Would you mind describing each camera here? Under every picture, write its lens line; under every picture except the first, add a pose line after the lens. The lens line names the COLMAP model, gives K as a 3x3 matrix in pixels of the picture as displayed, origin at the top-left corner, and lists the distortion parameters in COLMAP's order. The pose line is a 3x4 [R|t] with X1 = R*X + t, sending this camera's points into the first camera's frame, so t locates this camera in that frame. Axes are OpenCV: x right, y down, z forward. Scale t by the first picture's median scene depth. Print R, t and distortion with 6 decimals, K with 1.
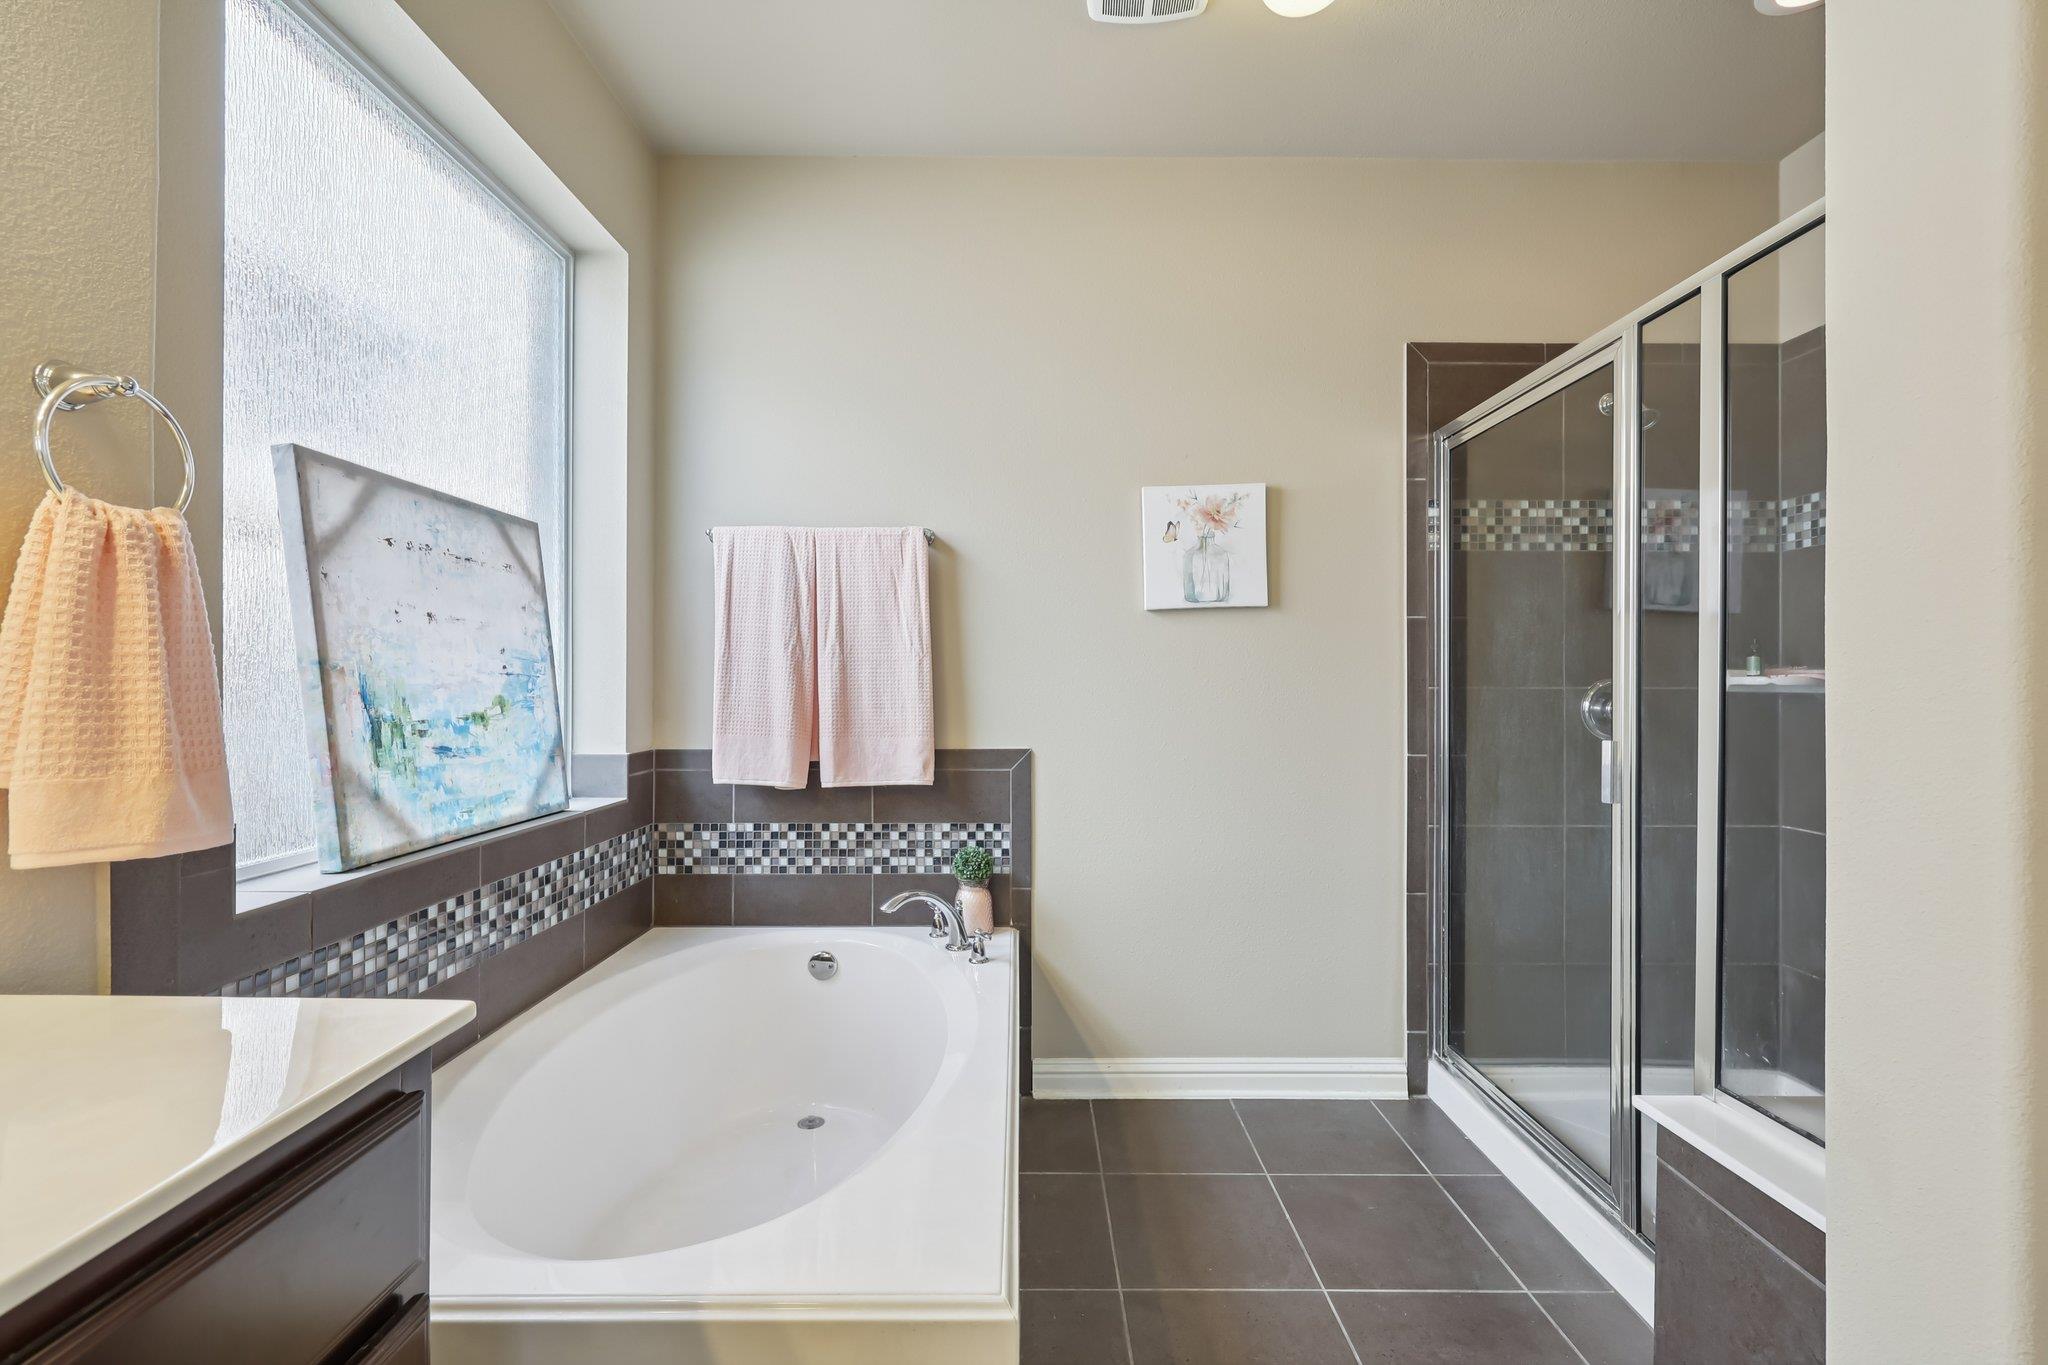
lens RADIAL K [[862.5, 0, 1025.5], [0, 862.5, 680.1], [0, 0, 1]] dist [-0.000045, -0.000570]
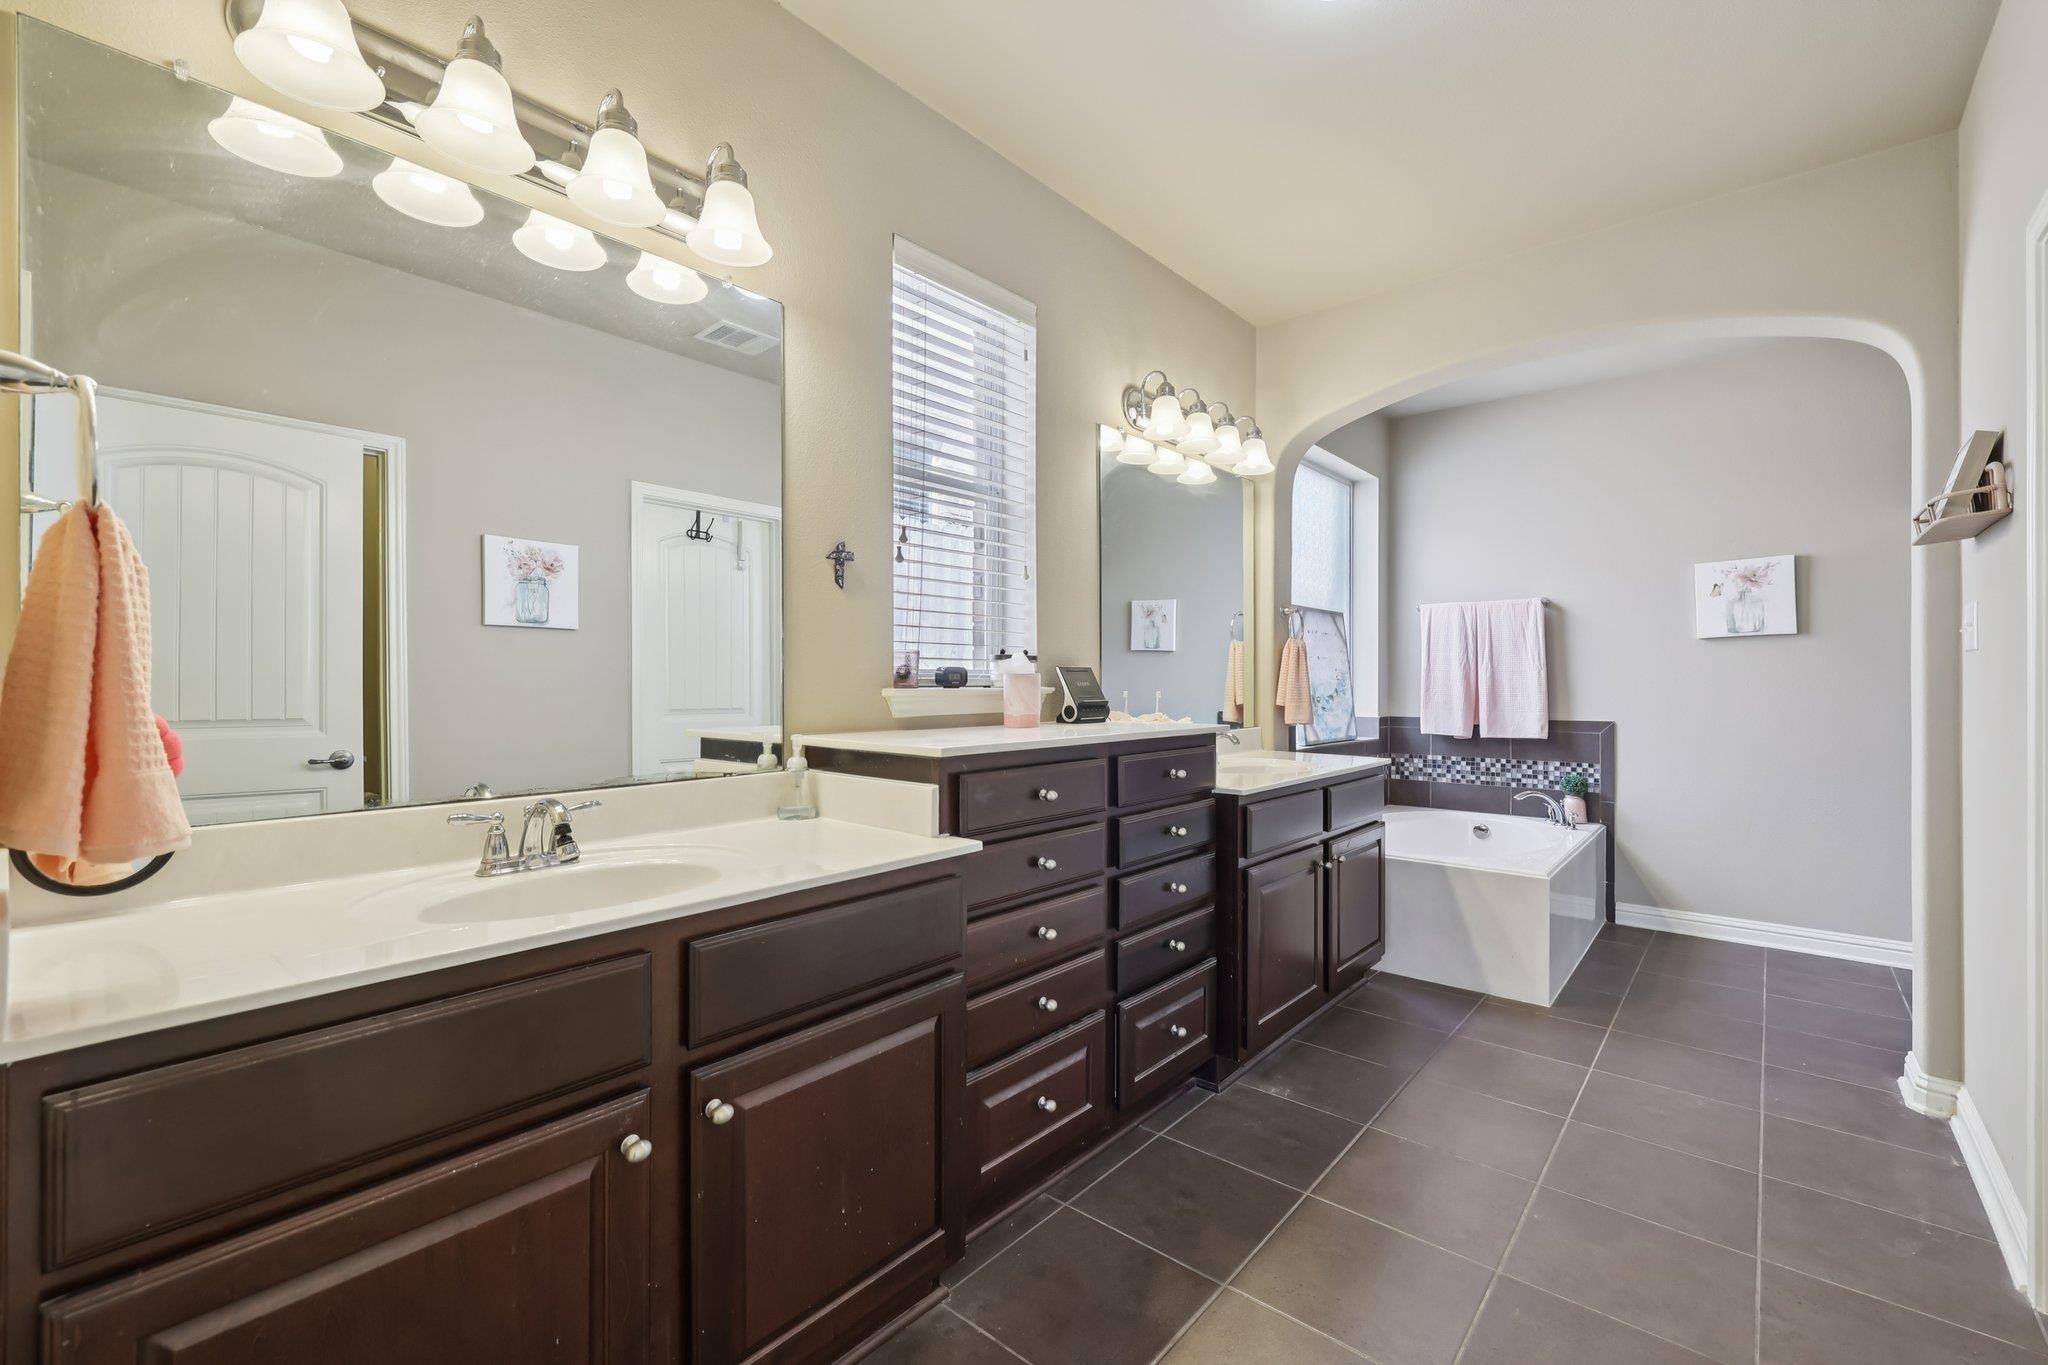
lens RADIAL K [[862.5, 0, 1030.2], [0, 862.5, 681.0], [0, 0, 1]] dist [-0.000045, -0.000570]
pose [[0.759536, -0.002369, -0.650461, 0.242887], [0.001569, 0.999997, -0.001810, 0.000333], [0.650463, 0.000354, 0.759538, -1.073175]]
